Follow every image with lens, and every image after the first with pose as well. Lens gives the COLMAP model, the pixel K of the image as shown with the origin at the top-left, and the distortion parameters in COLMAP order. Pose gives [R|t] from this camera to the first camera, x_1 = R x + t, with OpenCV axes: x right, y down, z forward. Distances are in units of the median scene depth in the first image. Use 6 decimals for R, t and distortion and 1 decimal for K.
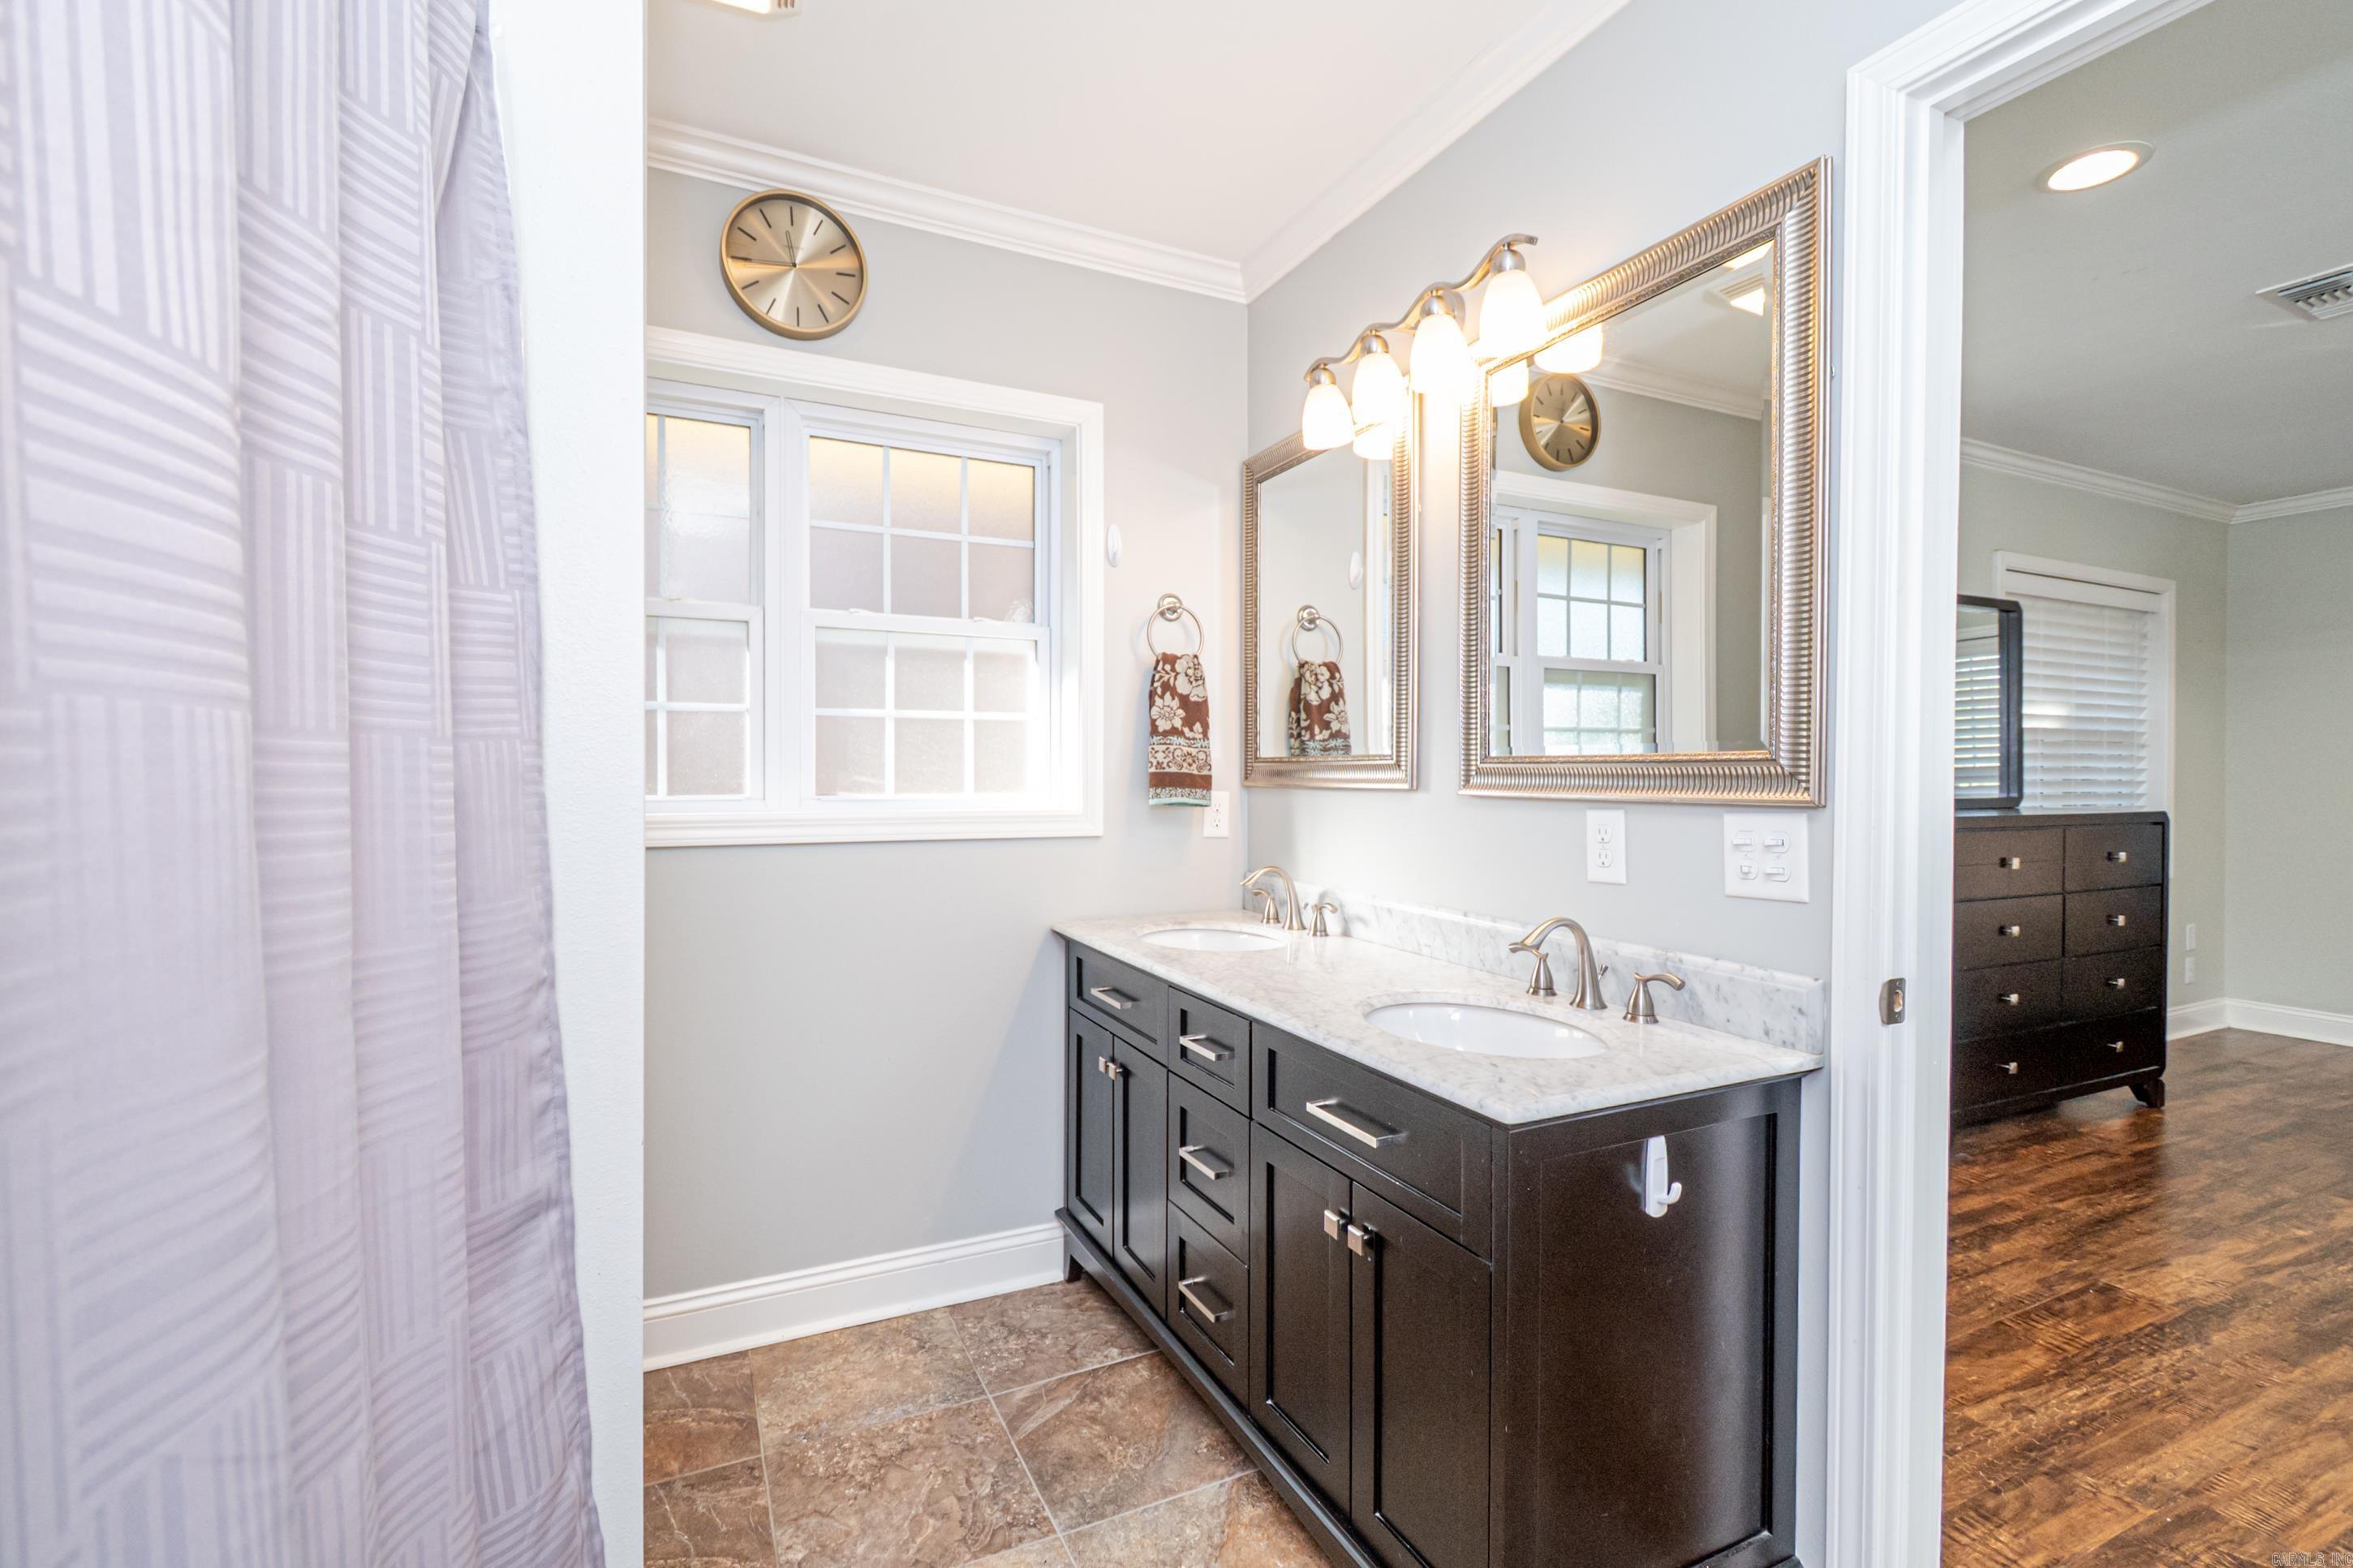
lens RADIAL K [[1065.0, 0, 1181.7], [0, 1065.0, 780.6], [0, 0, 1]] dist [0.006016, -0.000574]
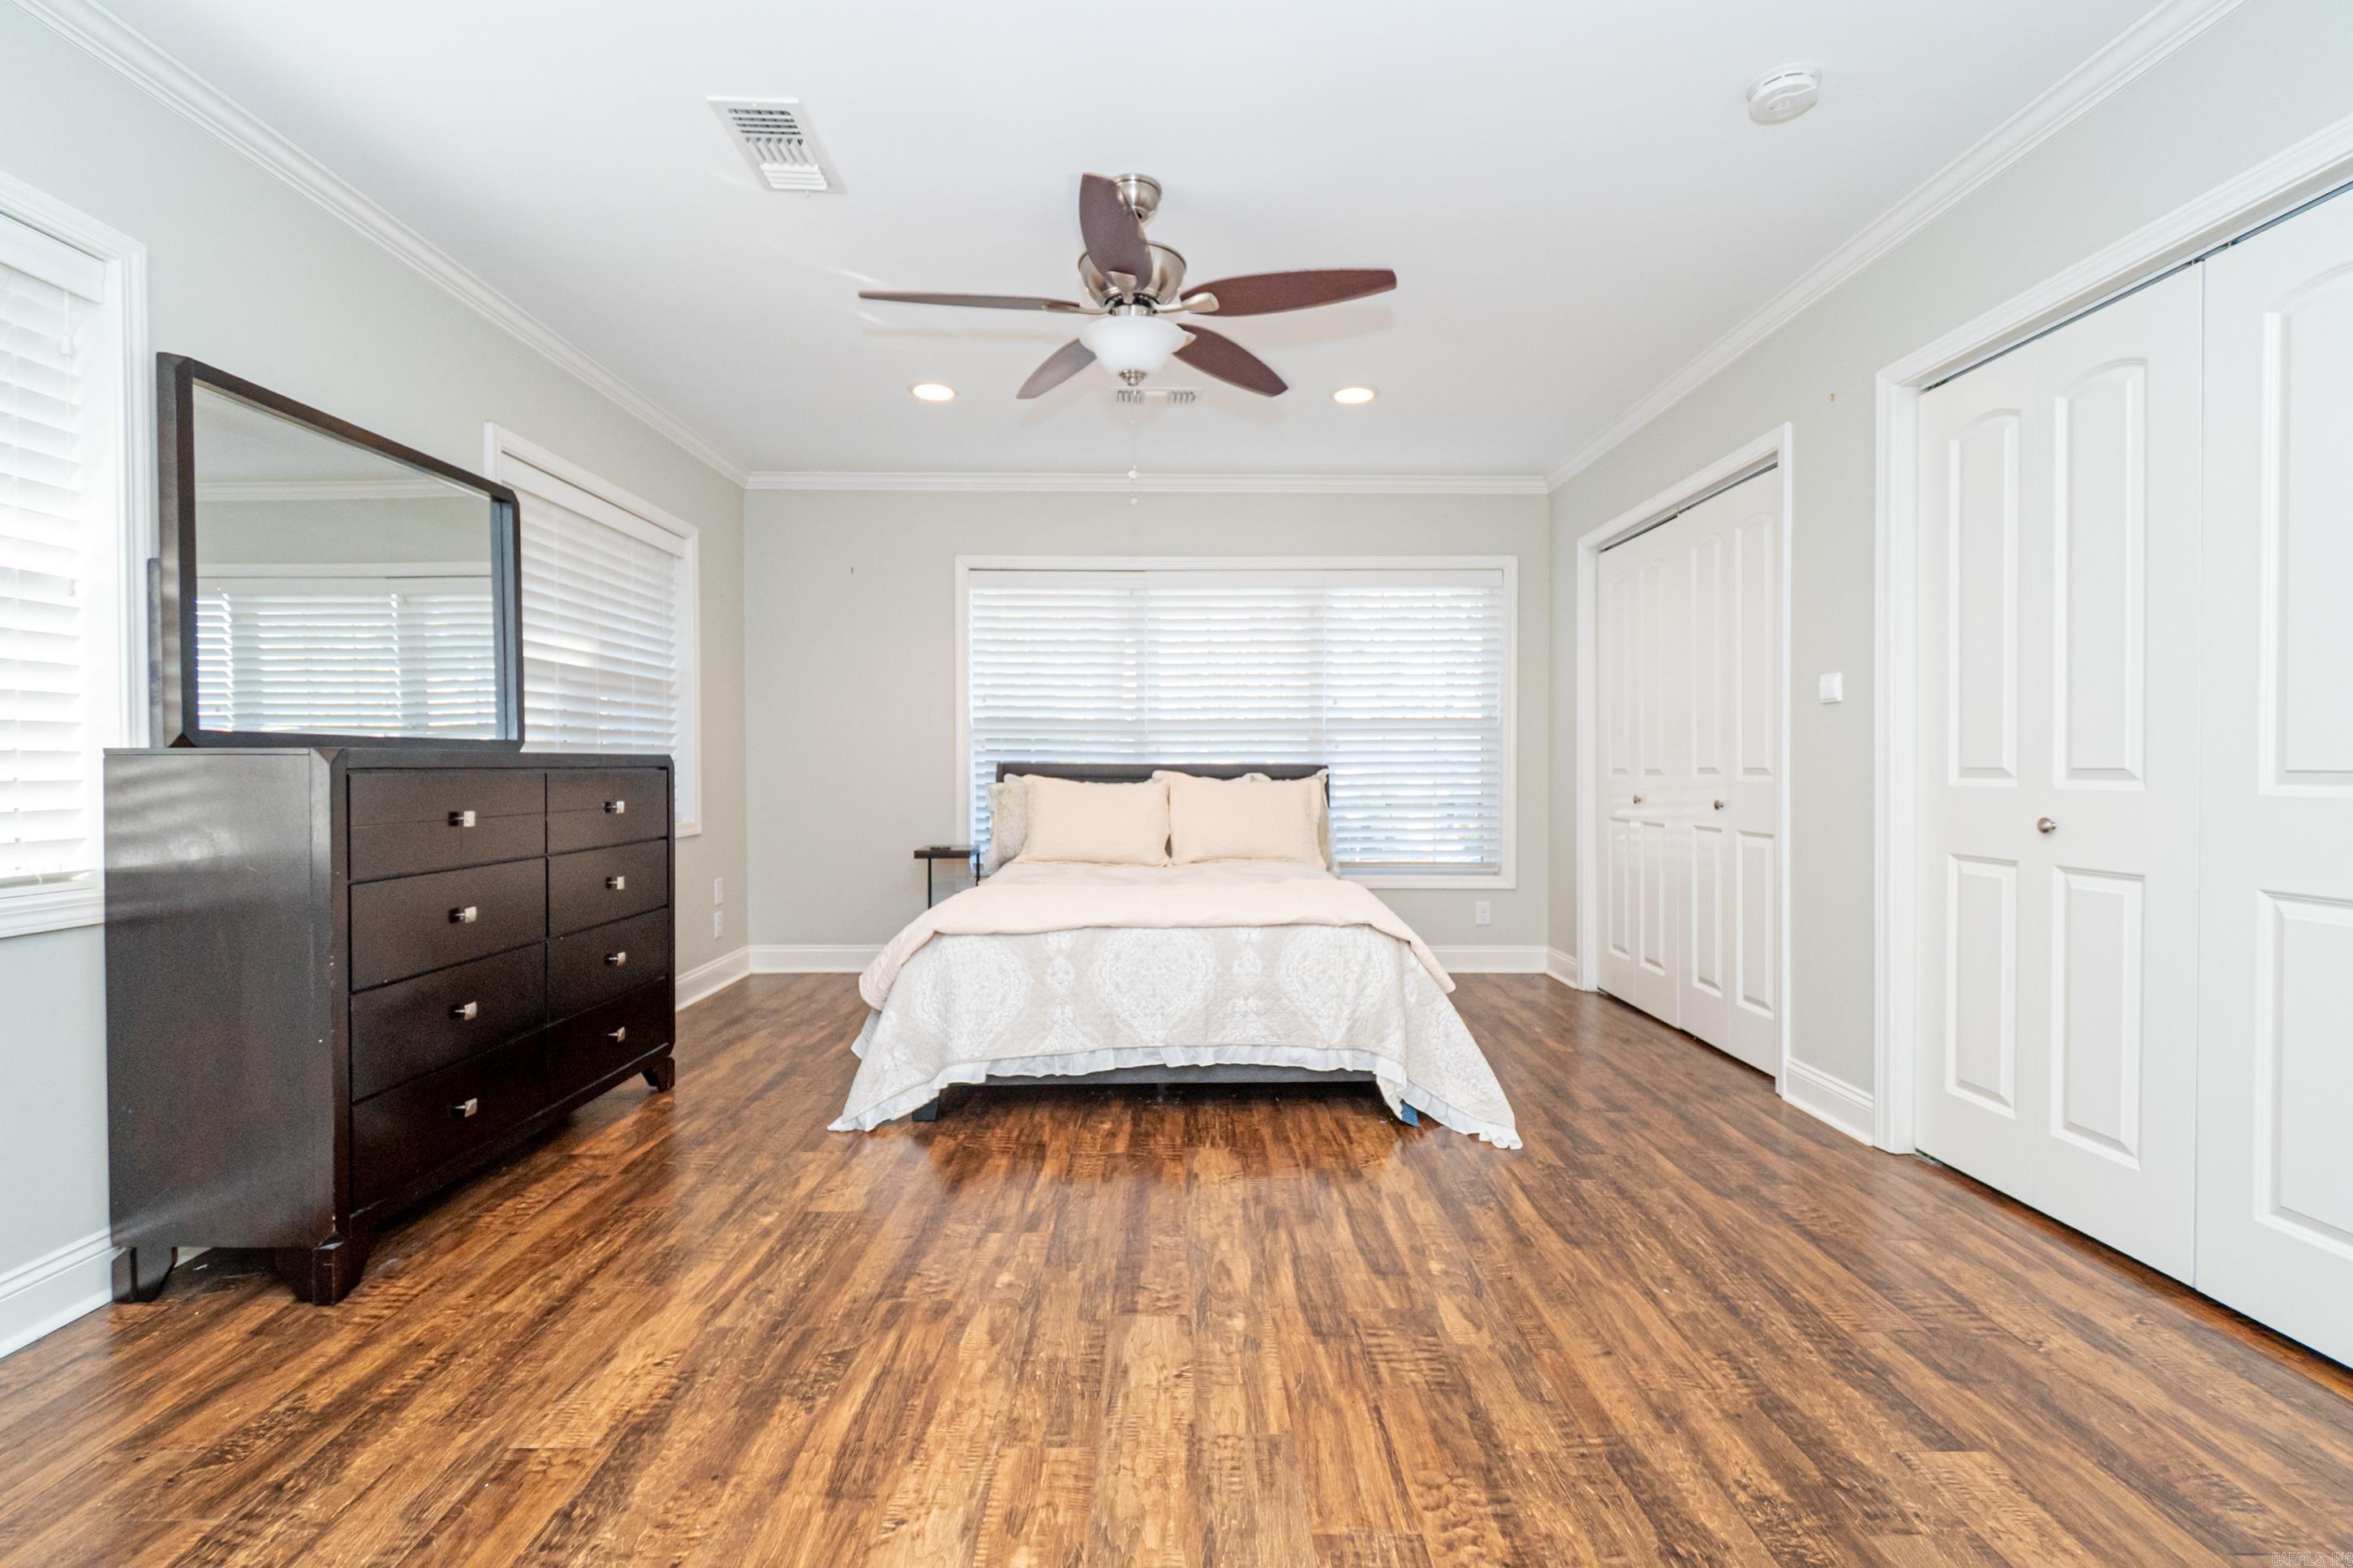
lens RADIAL K [[1065.0, 0, 1196.9], [0, 1065.0, 778.3], [0, 0, 1]] dist [0.006016, -0.000574]
pose [[0.417867, -0.016674, 0.908355, 0.335686], [0.008874, 0.999859, 0.014272, 0.044379], [-0.908465, 0.002097, 0.417956, 0.263597]]
